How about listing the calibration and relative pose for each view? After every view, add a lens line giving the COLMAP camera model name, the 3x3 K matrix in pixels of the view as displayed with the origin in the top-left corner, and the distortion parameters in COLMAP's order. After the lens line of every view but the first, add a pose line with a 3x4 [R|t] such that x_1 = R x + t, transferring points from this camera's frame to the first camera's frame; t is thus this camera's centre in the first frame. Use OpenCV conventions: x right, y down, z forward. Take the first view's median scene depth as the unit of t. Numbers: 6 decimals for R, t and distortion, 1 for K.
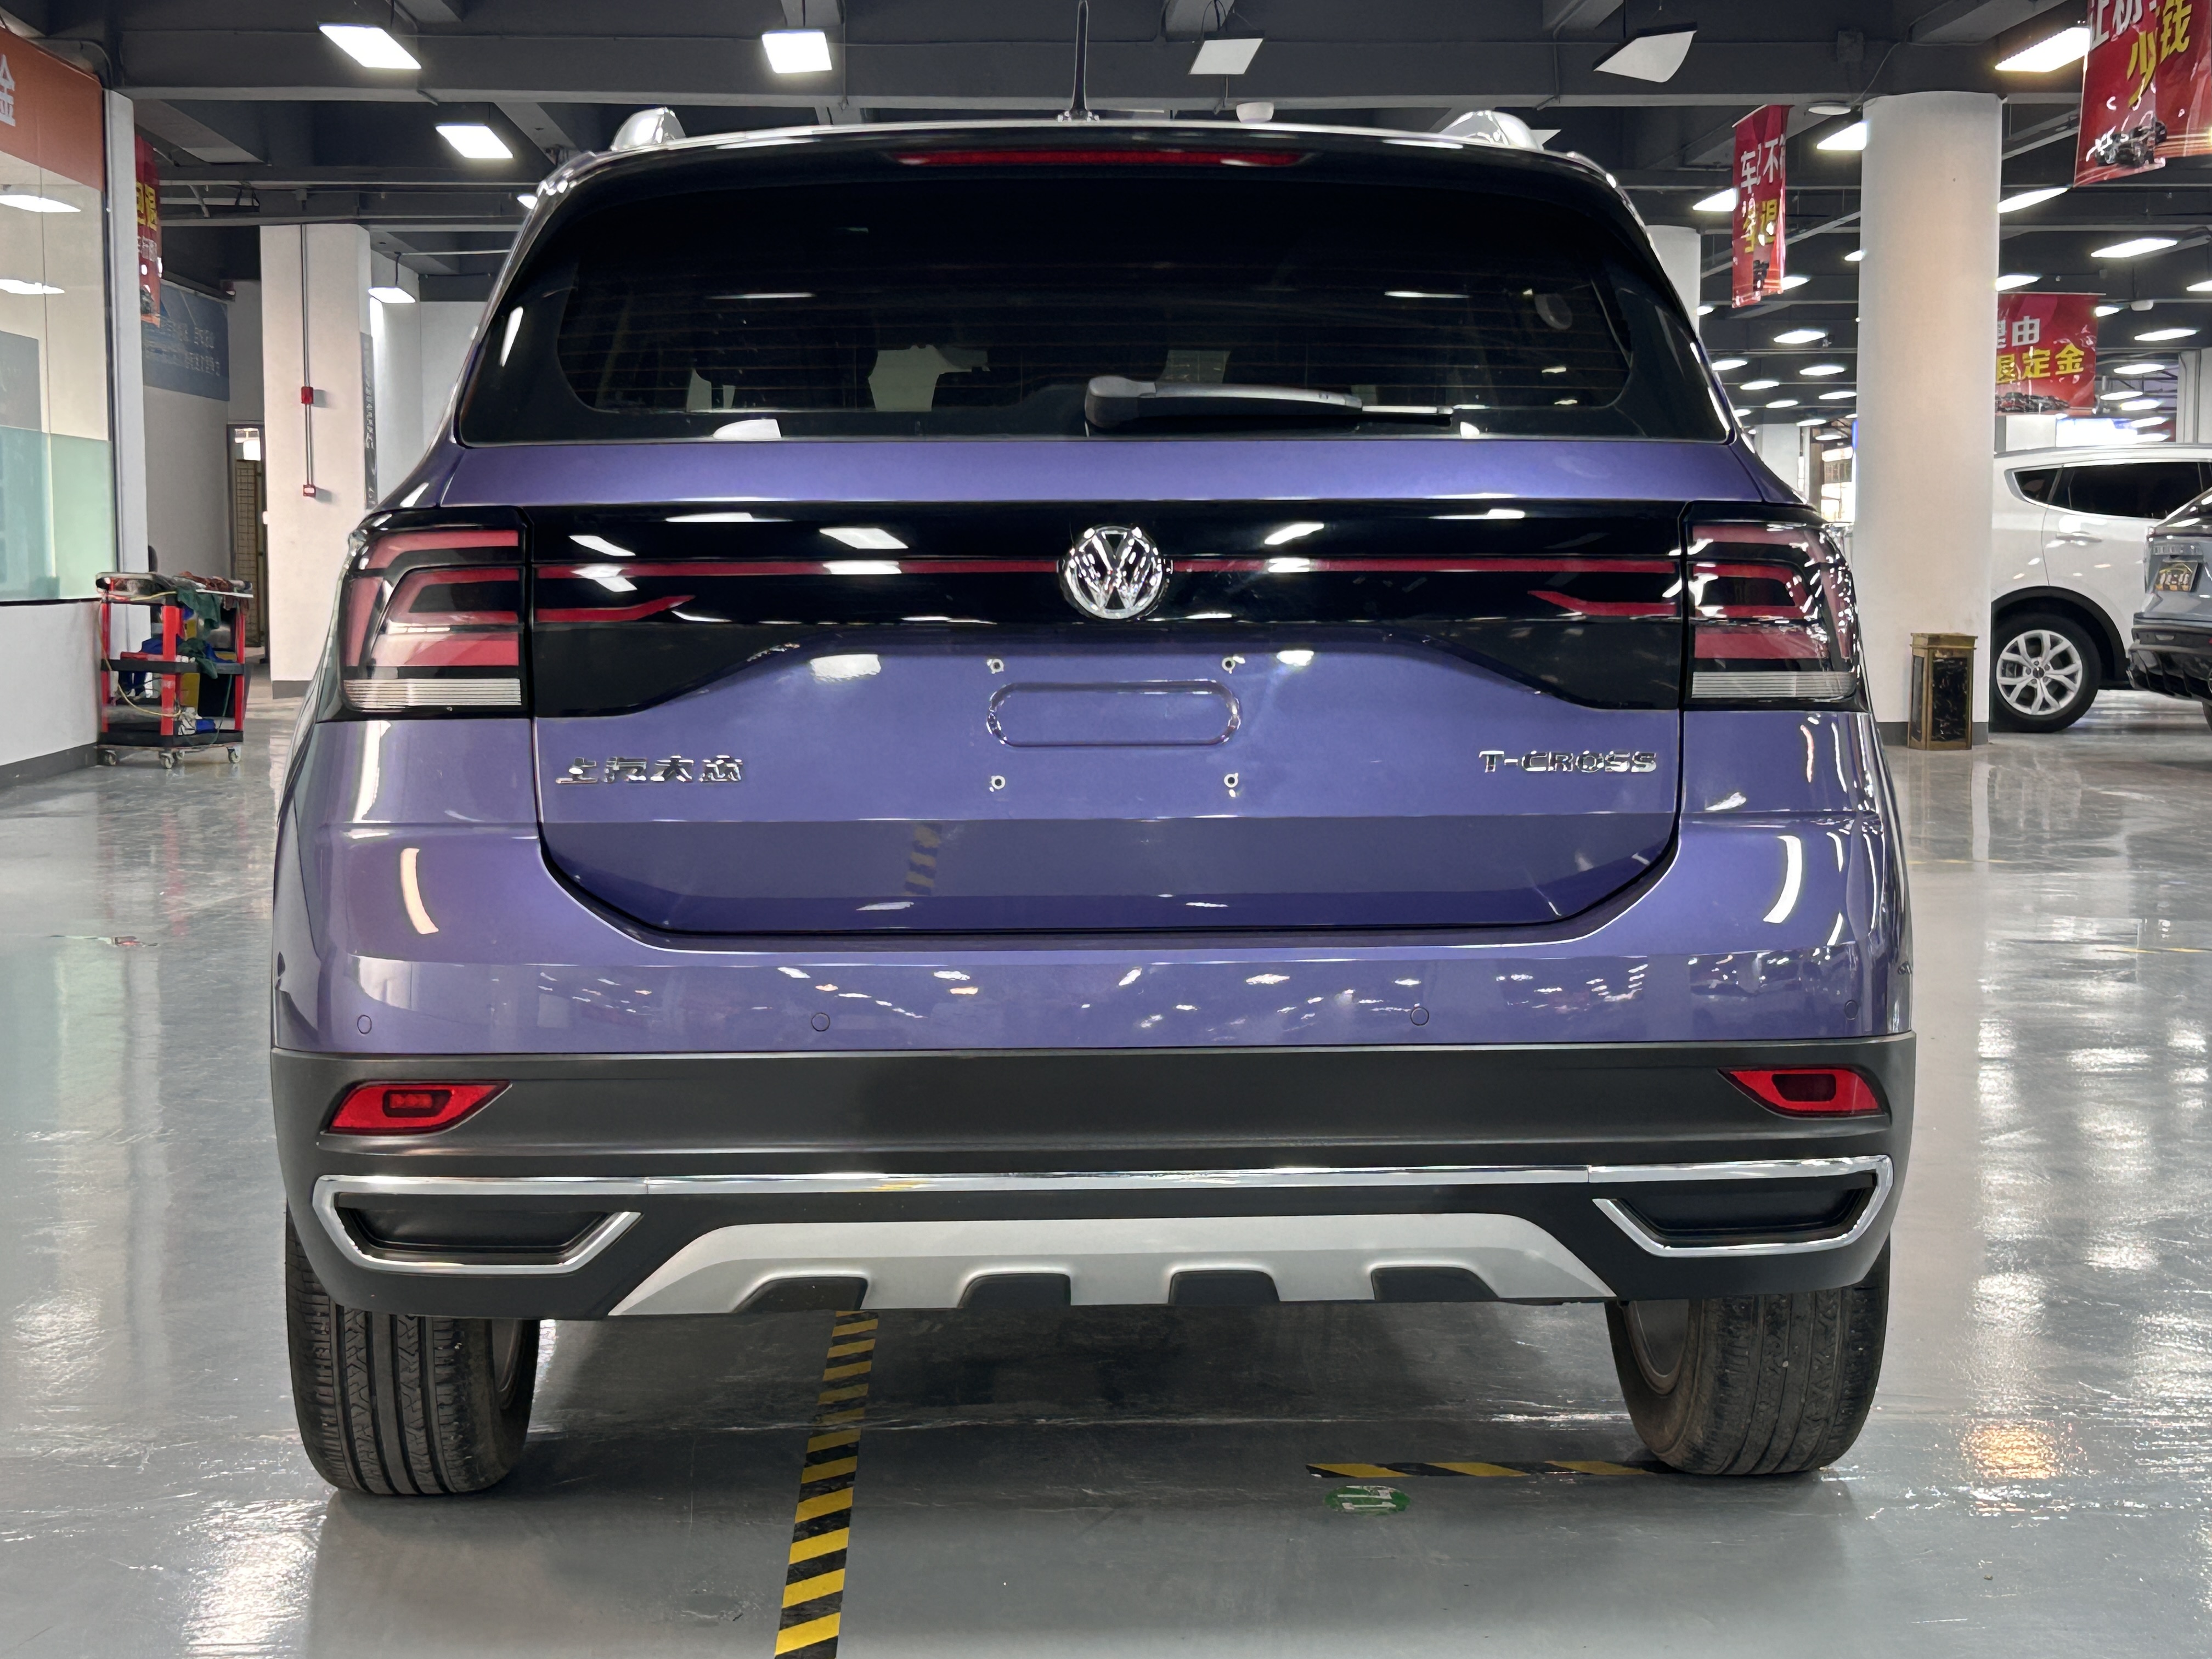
lens RADIAL K [[3469.7, 0, 1106.0], [0, 3469.7, 829.5], [0, 0, 1]] dist [0.233430, -0.750858]
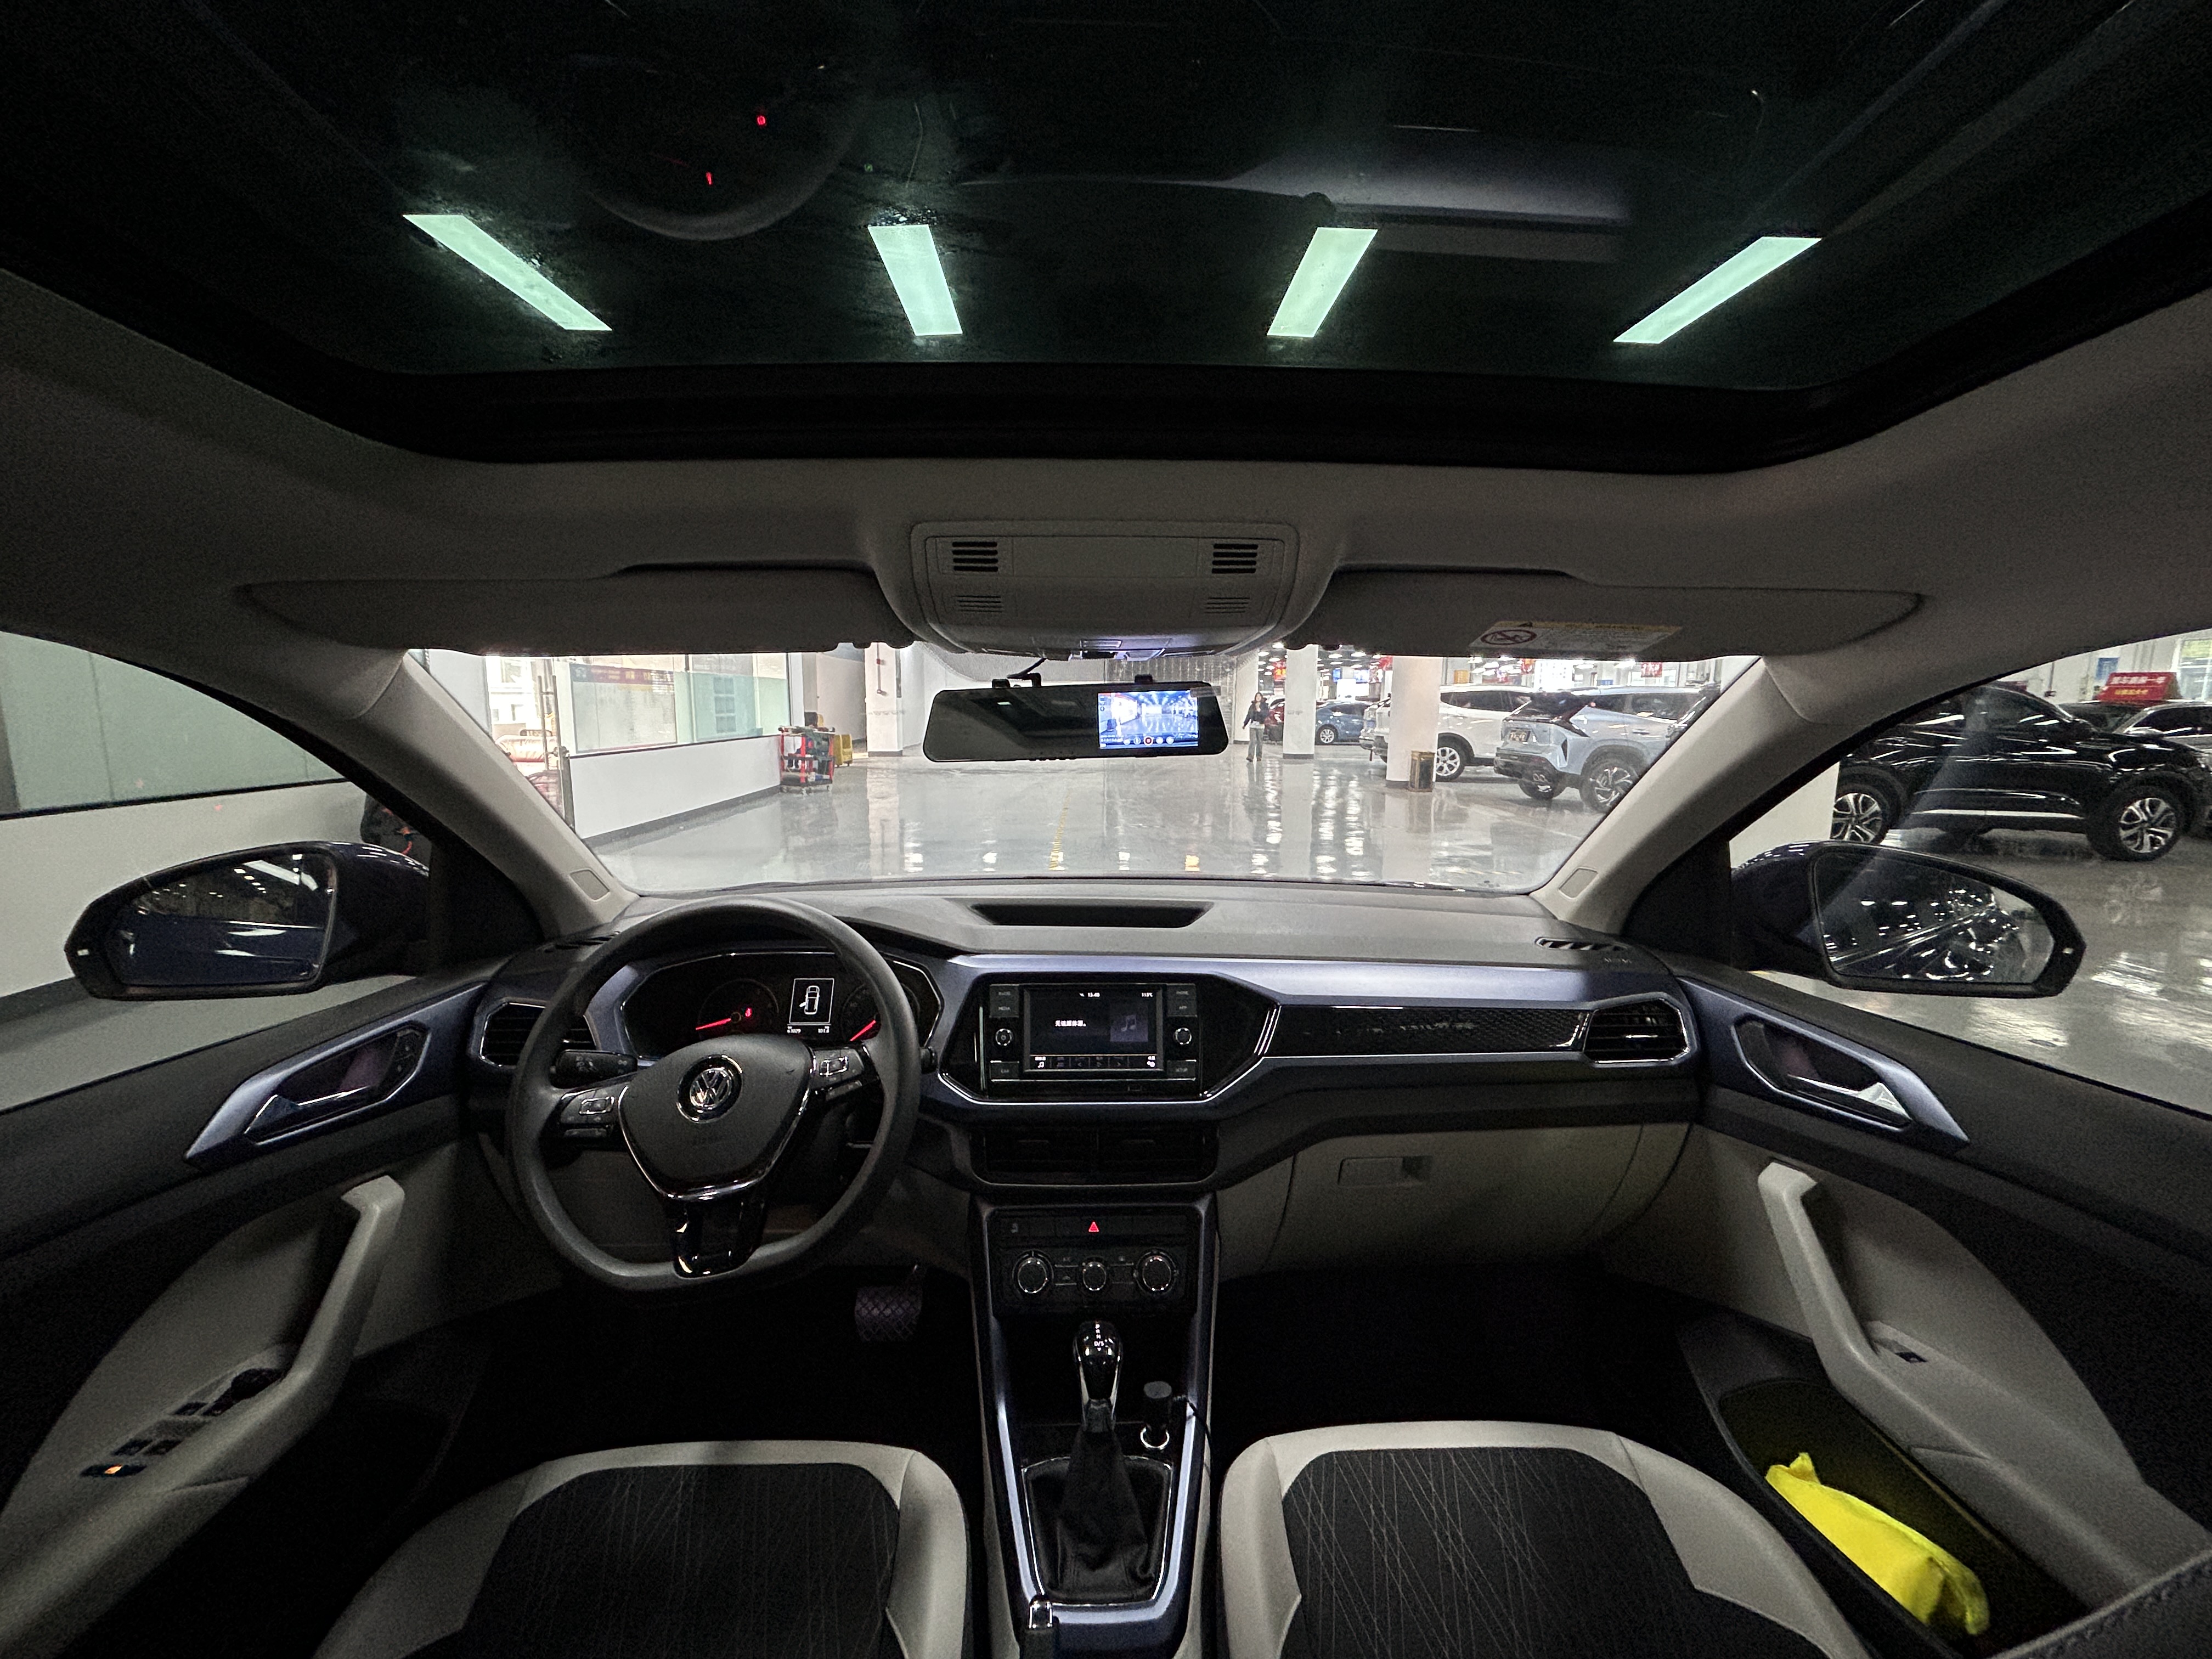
lens RADIAL K [[887.4, 0, 1102.3], [0, 887.4, 827.9], [0, 0, 1]] dist [-0.001597, -0.000098]
pose [[0.999640, 0.012097, -0.023949, -0.005065], [-0.010552, 0.997919, 0.063615, -0.036900], [0.024668, -0.063339, 0.997687, 0.268025]]
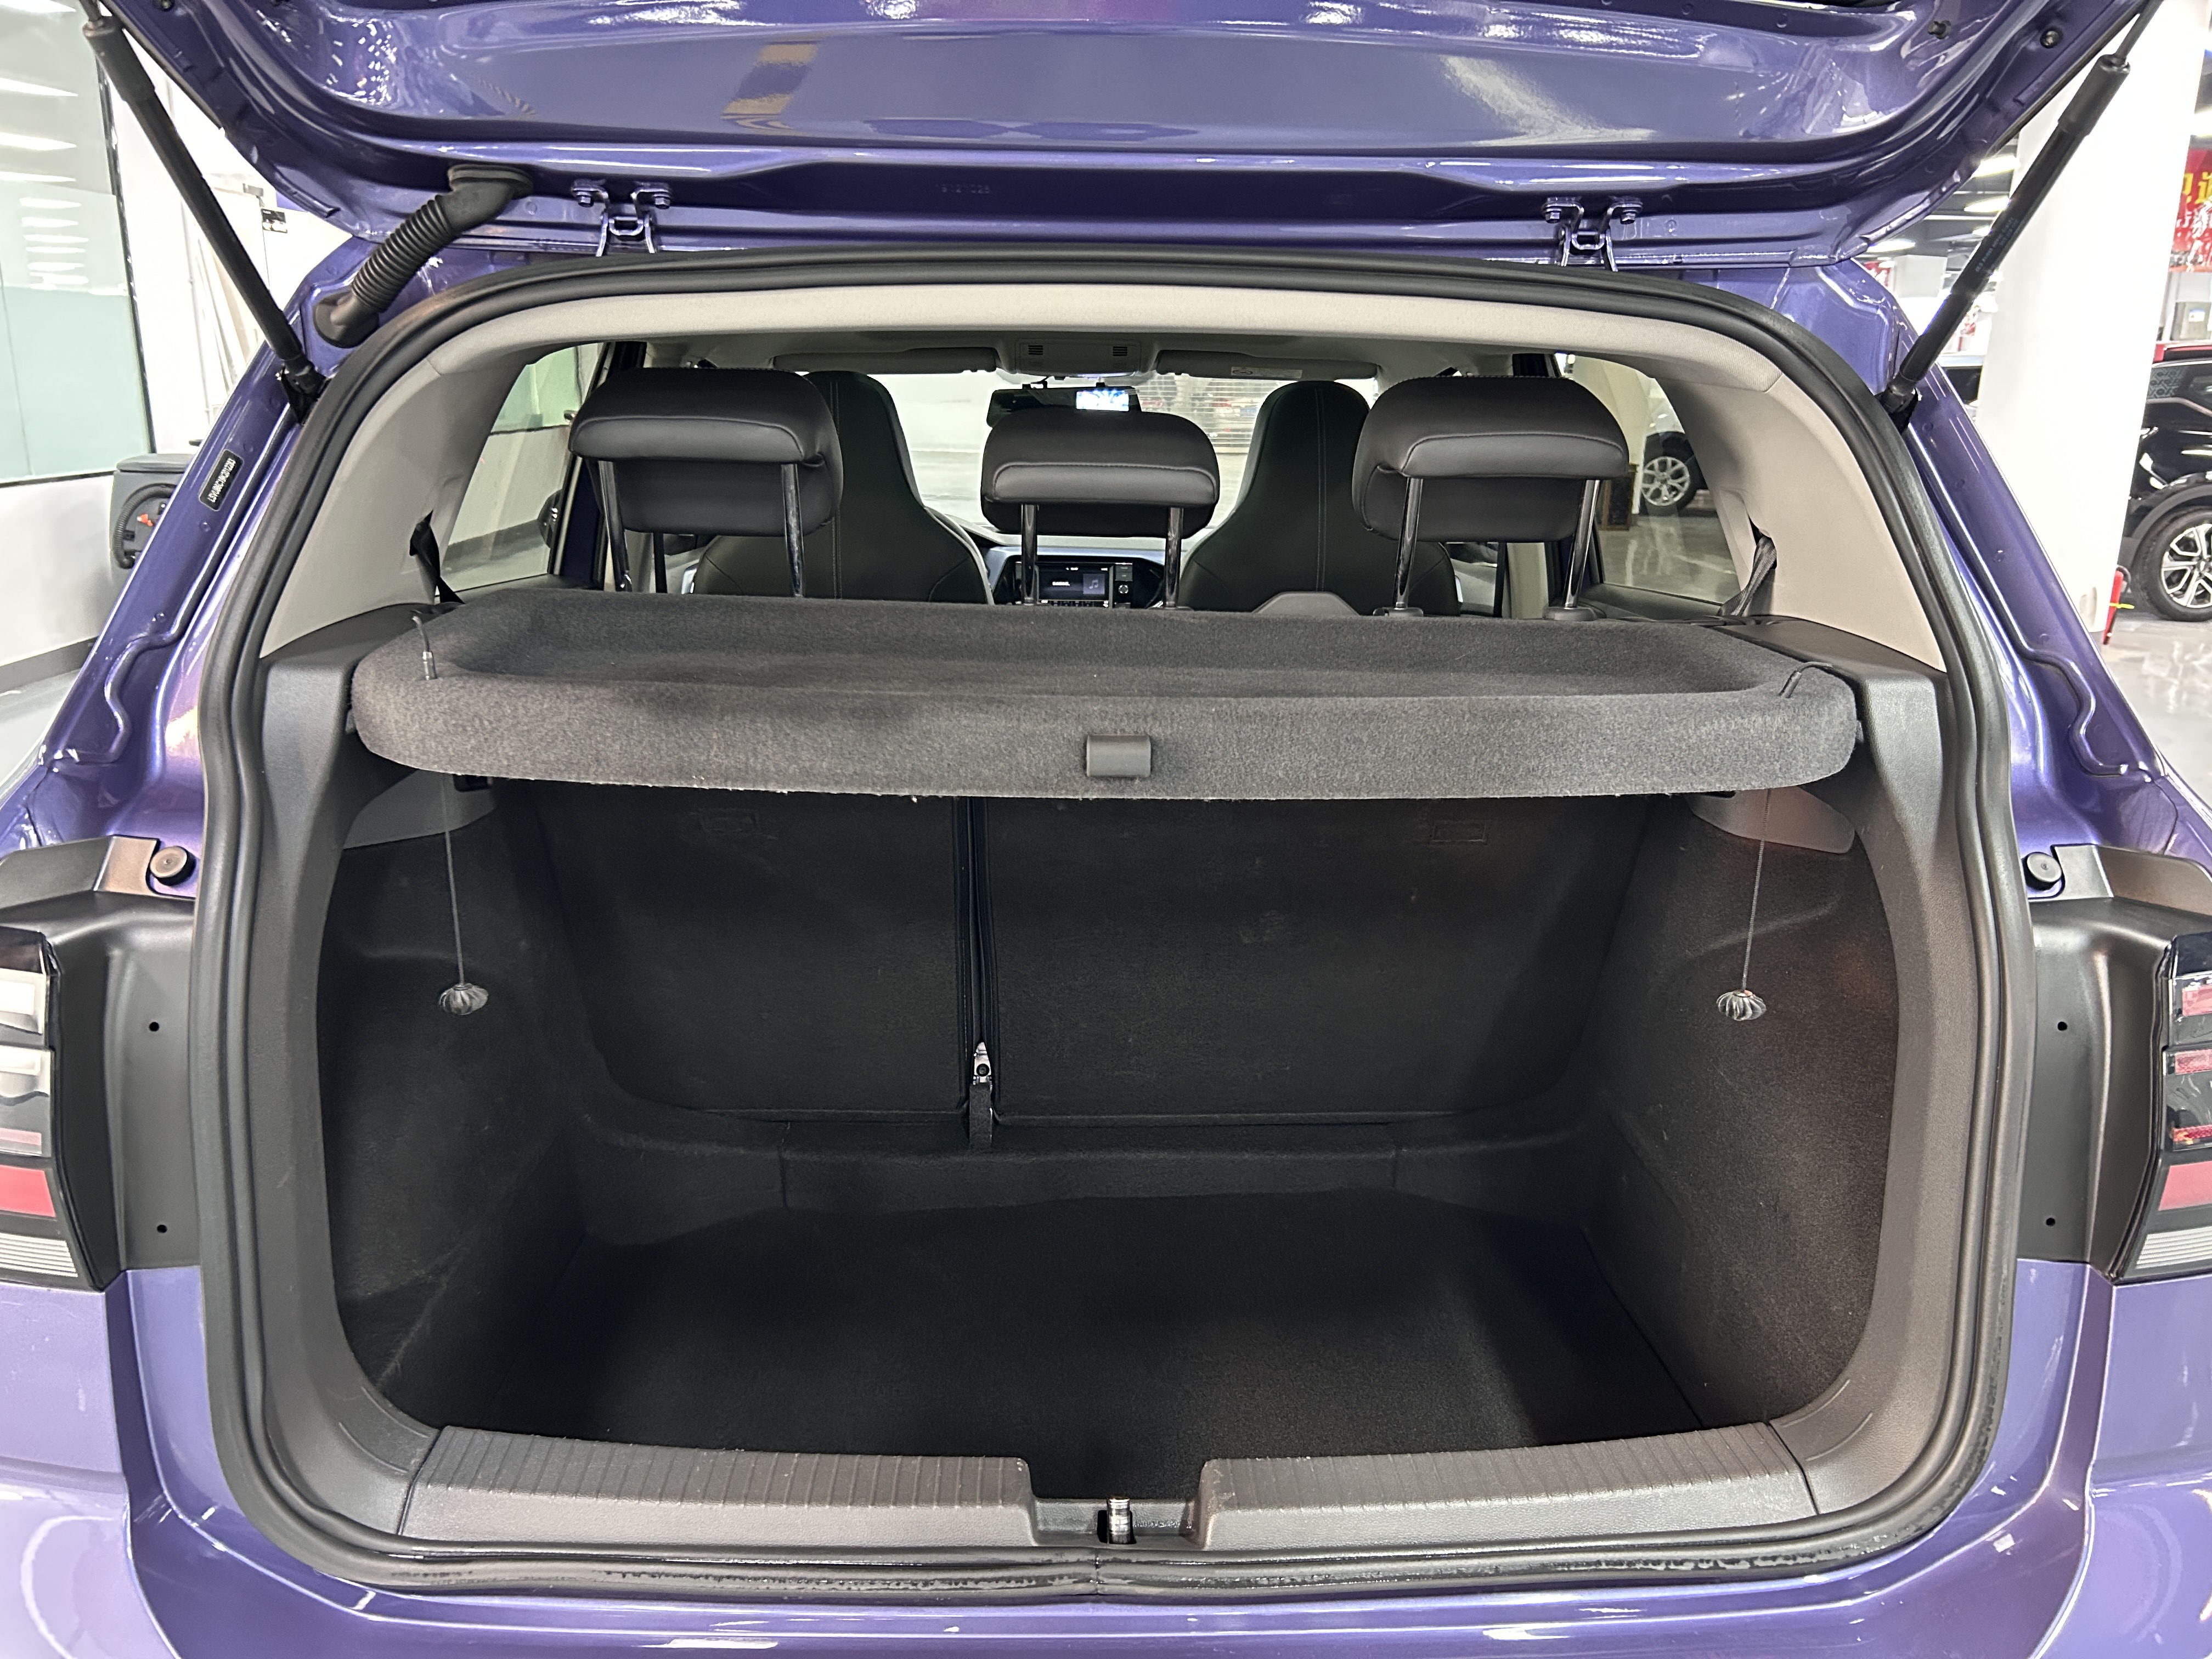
lens RADIAL K [[1665.3, 0, 1092.7], [0, 1665.3, 840.3], [0, 0, 1]] dist [0.059054, -0.075306]
pose [[0.999473, 0.023415, -0.022464, 0.000044], [-0.018592, 0.980639, 0.194942, -0.029345], [0.026594, -0.194421, 0.980558, 0.137694]]
